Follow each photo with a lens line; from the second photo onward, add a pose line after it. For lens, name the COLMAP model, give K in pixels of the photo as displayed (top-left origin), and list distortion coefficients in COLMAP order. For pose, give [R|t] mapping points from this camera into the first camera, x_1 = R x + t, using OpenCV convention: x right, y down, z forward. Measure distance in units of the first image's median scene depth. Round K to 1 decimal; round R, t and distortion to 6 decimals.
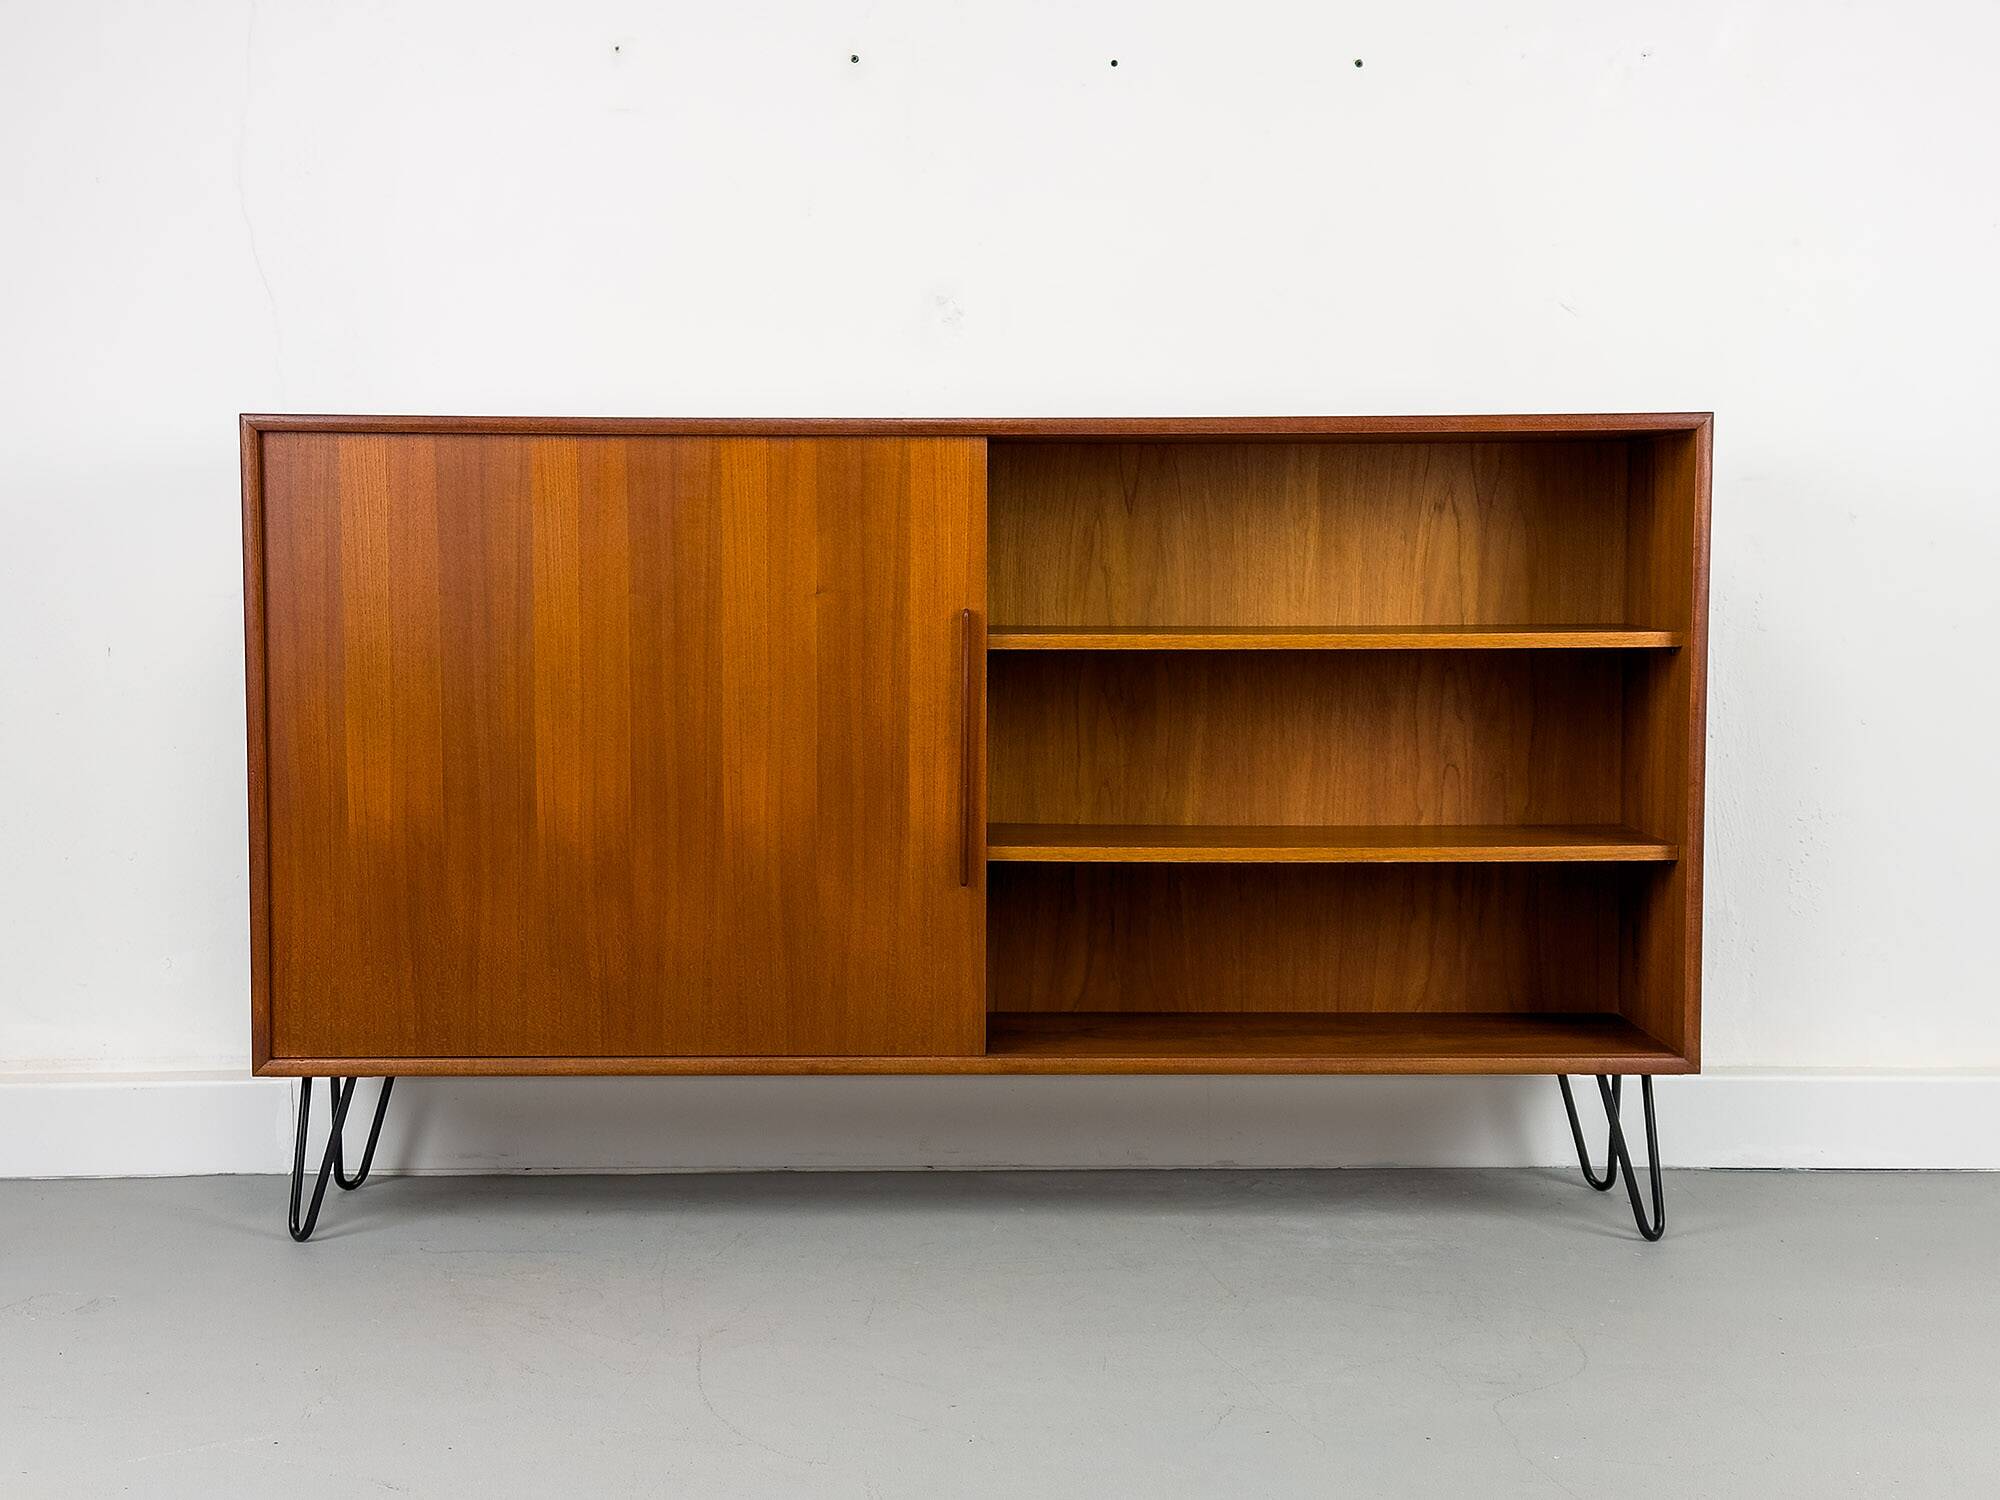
lens RADIAL K [[2783.2, 0, 983.4], [0, 2783.2, 757.4], [0, 0, 1]] dist [0.133795, 0.000000]
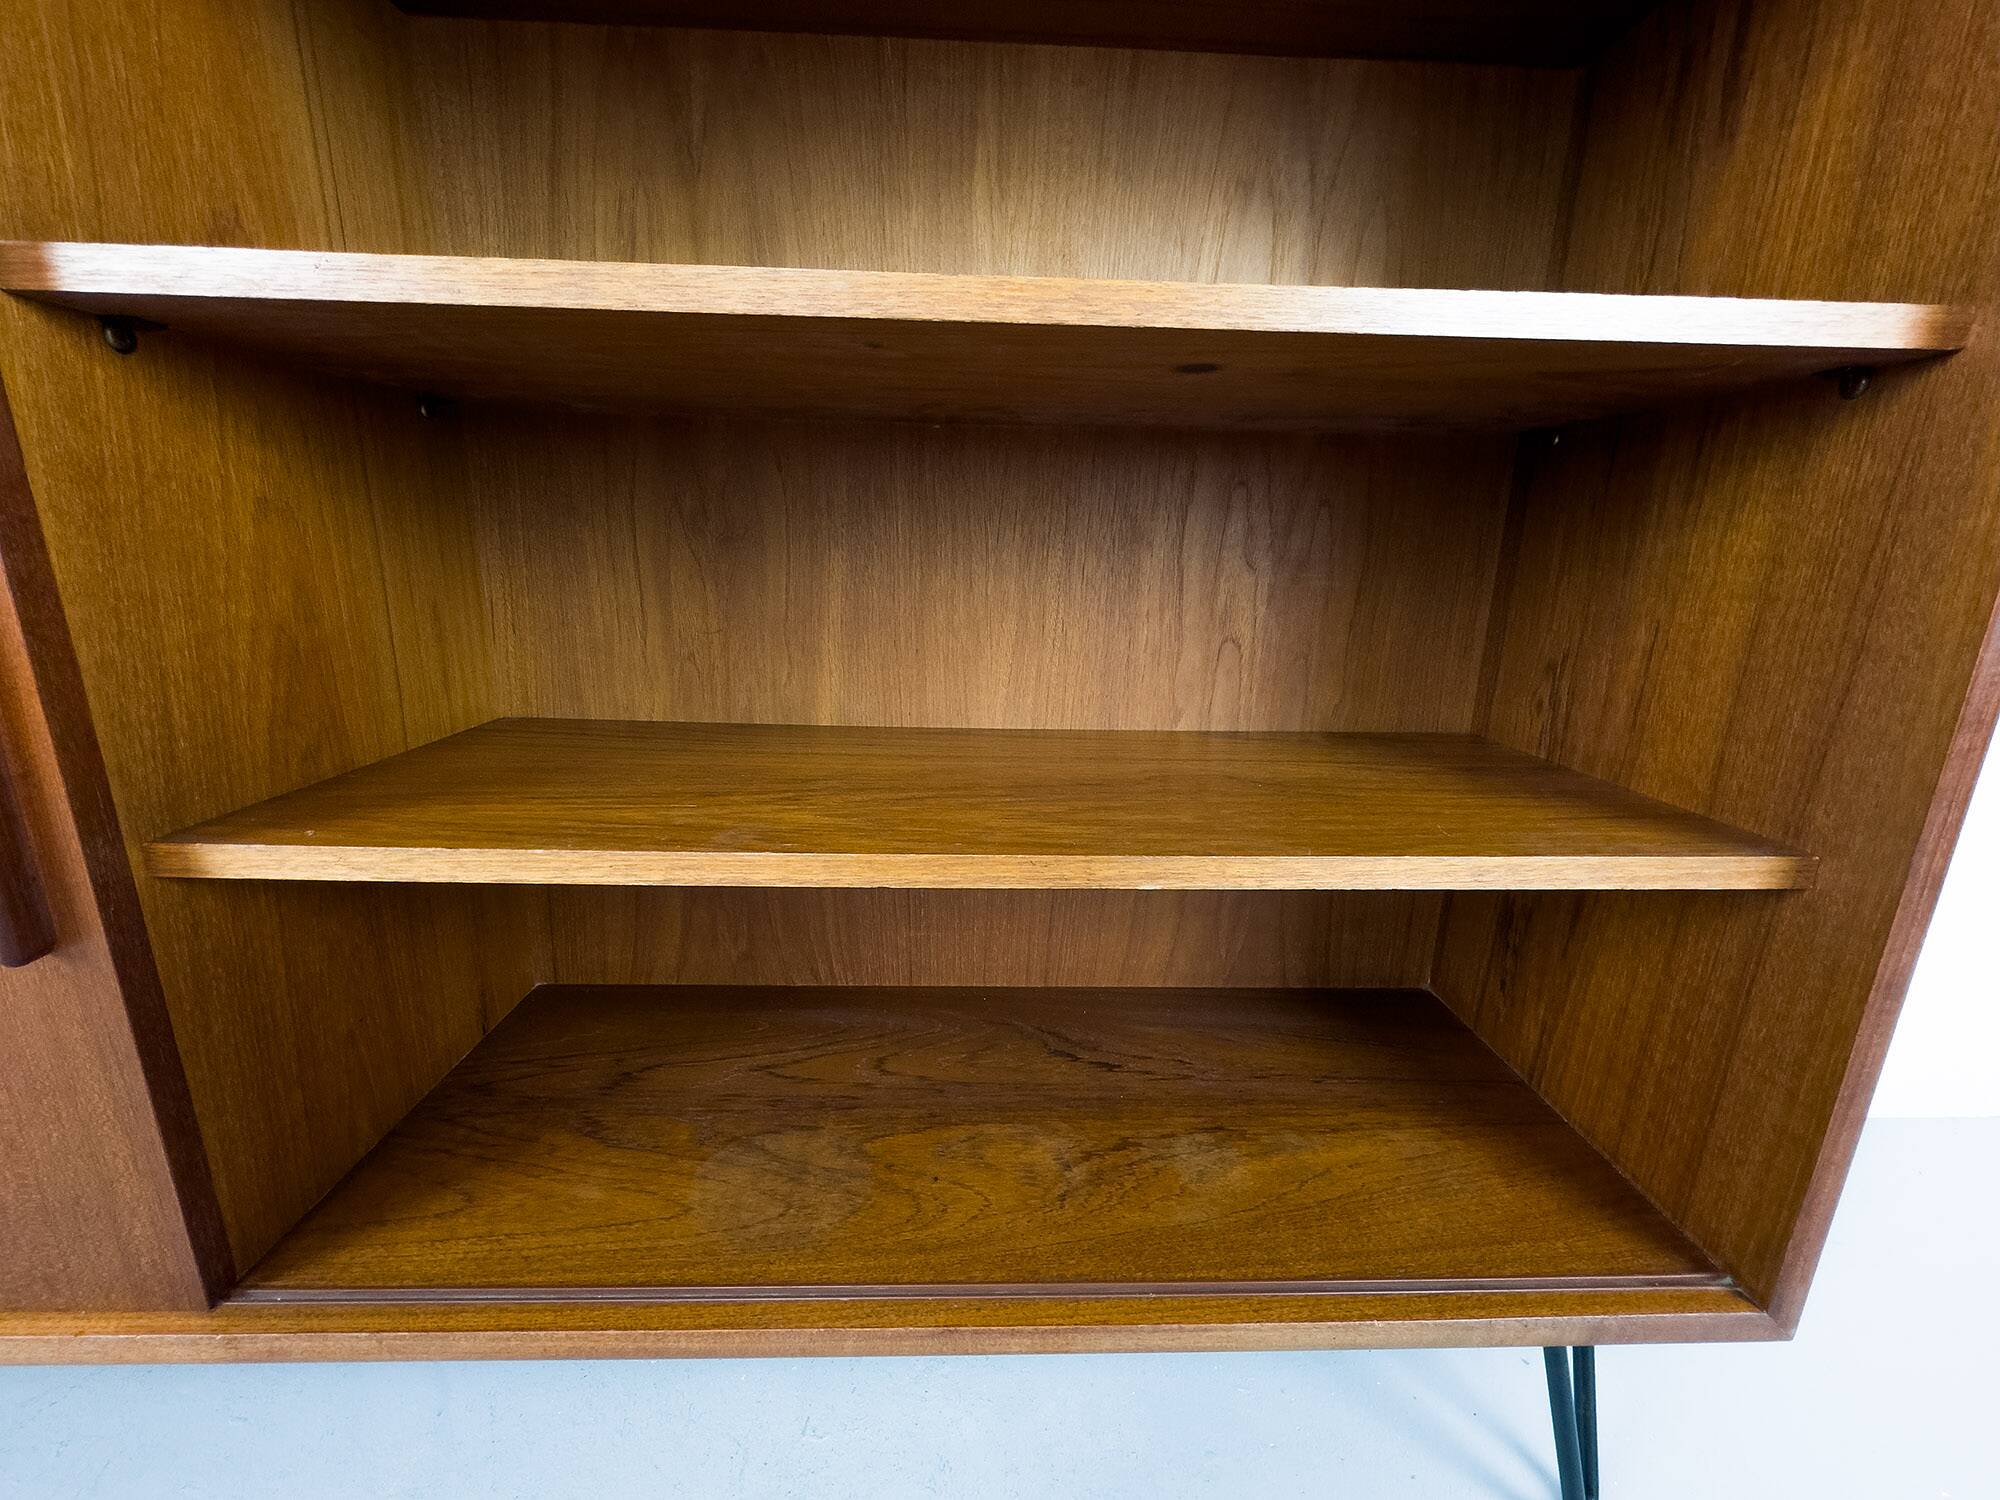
lens RADIAL K [[798.3, 0, 1005.2], [0, 798.3, 750.2], [0, 0, 1]] dist [-0.006681, 0.001383]
pose [[0.999399, 0.014495, 0.031491, 0.119283], [-0.019658, 0.985174, 0.170426, -0.002725], [-0.028554, -0.170943, 0.984867, 0.885351]]
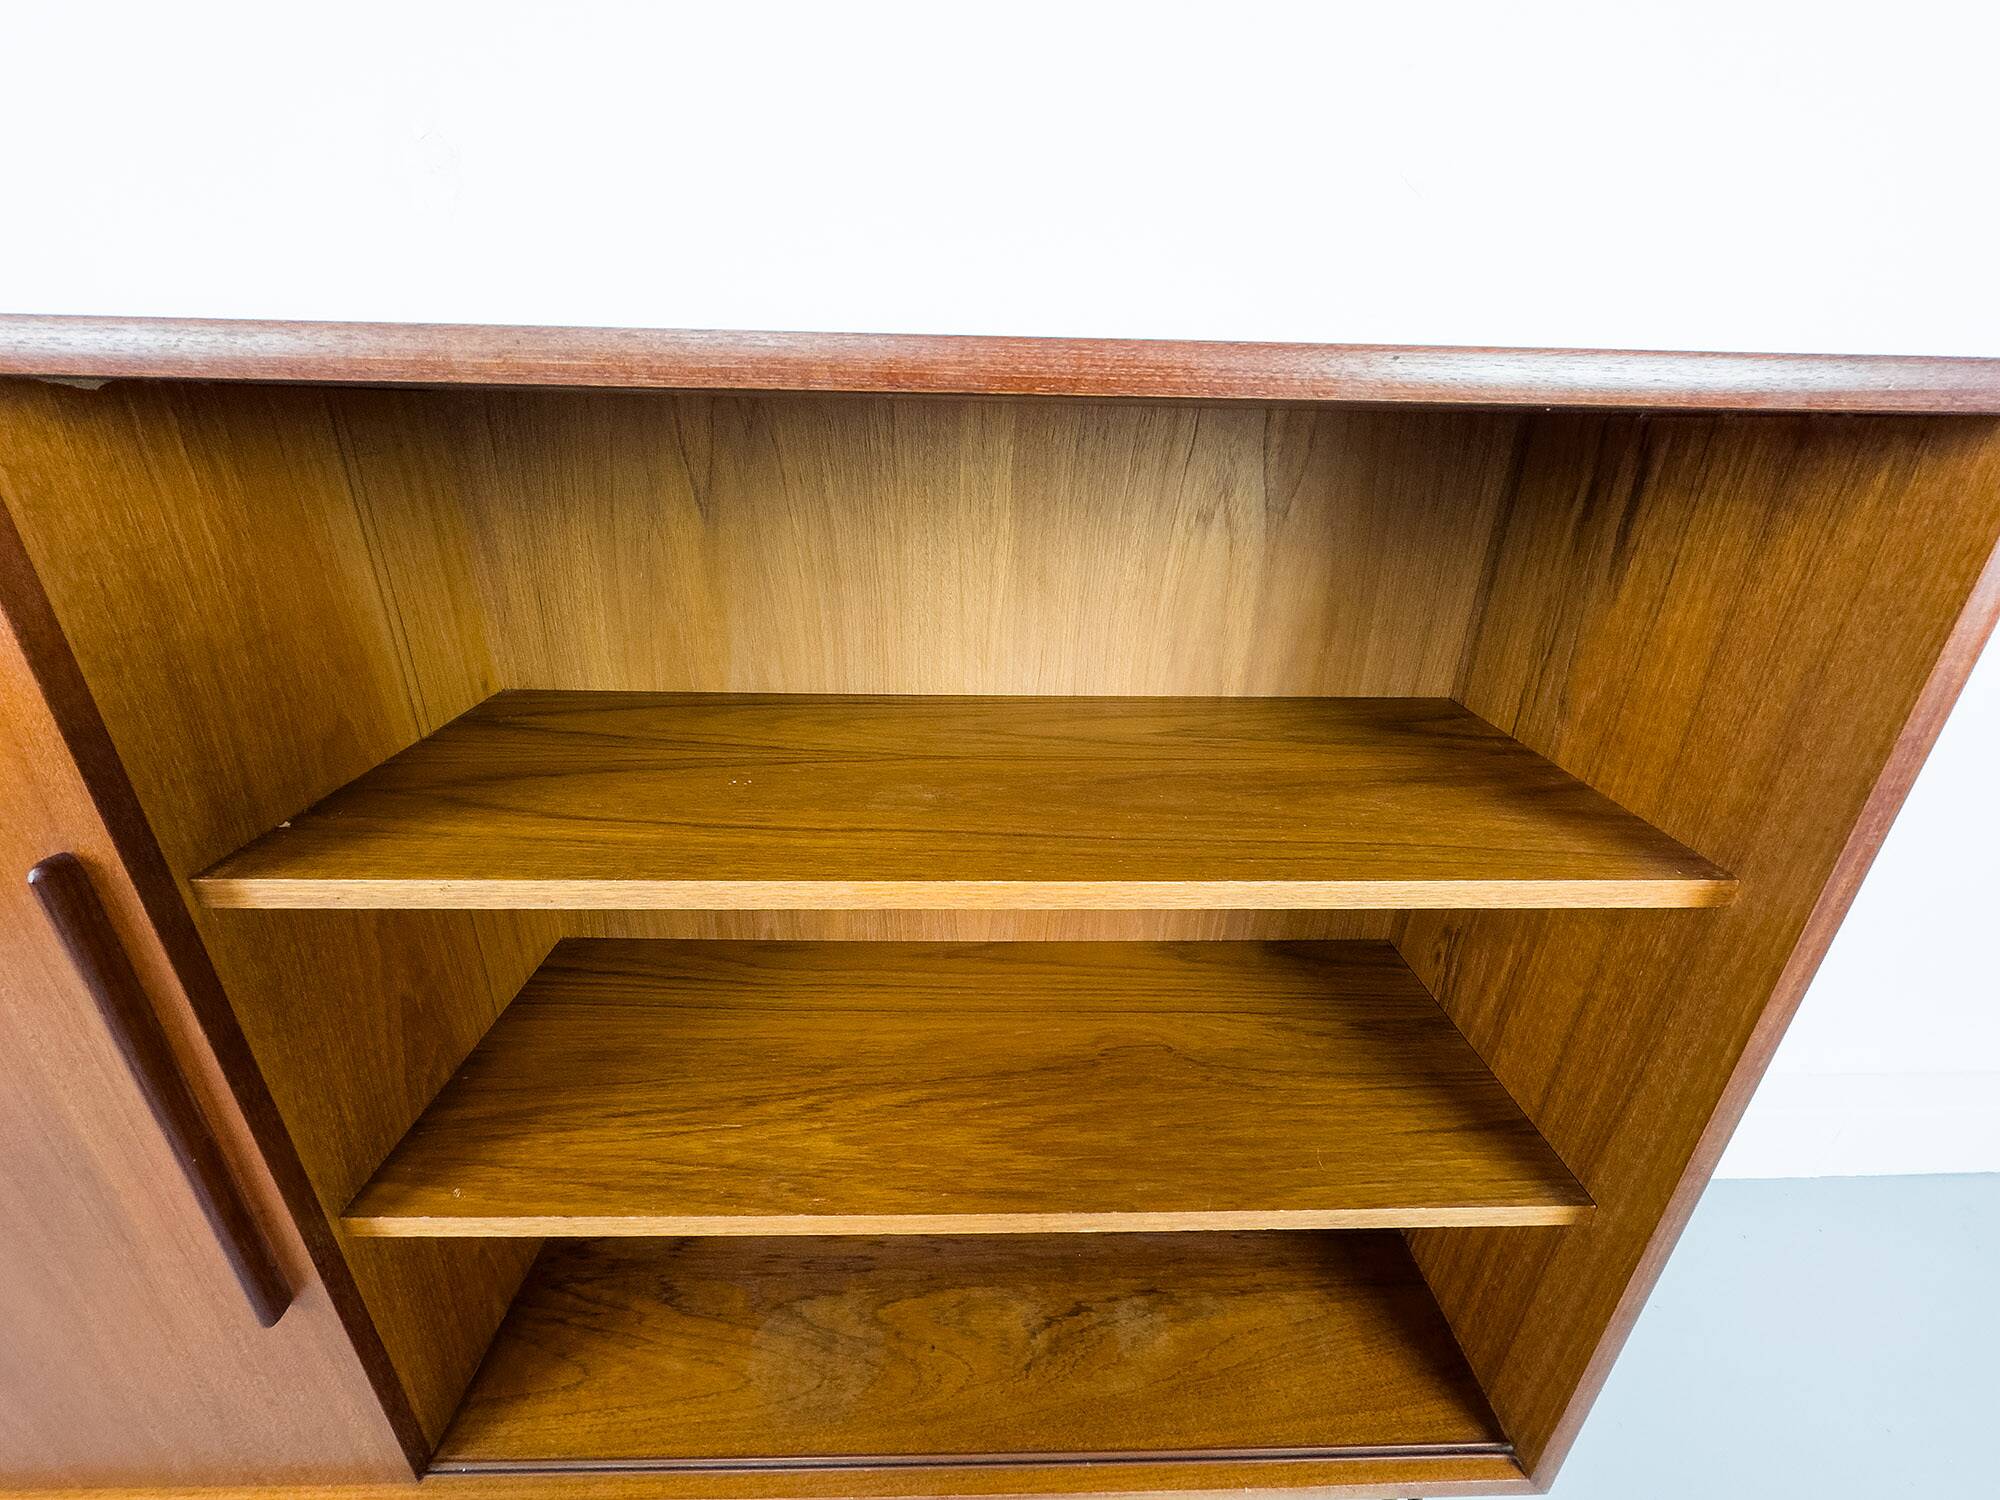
lens RADIAL K [[798.3, 0, 1005.9], [0, 798.3, 748.4], [0, 0, 1]] dist [-0.006681, 0.001383]
pose [[0.999501, 0.011193, 0.029528, 0.122758], [-0.020036, 0.947525, 0.319053, -0.104317], [-0.024407, -0.319485, 0.947277, 0.879013]]
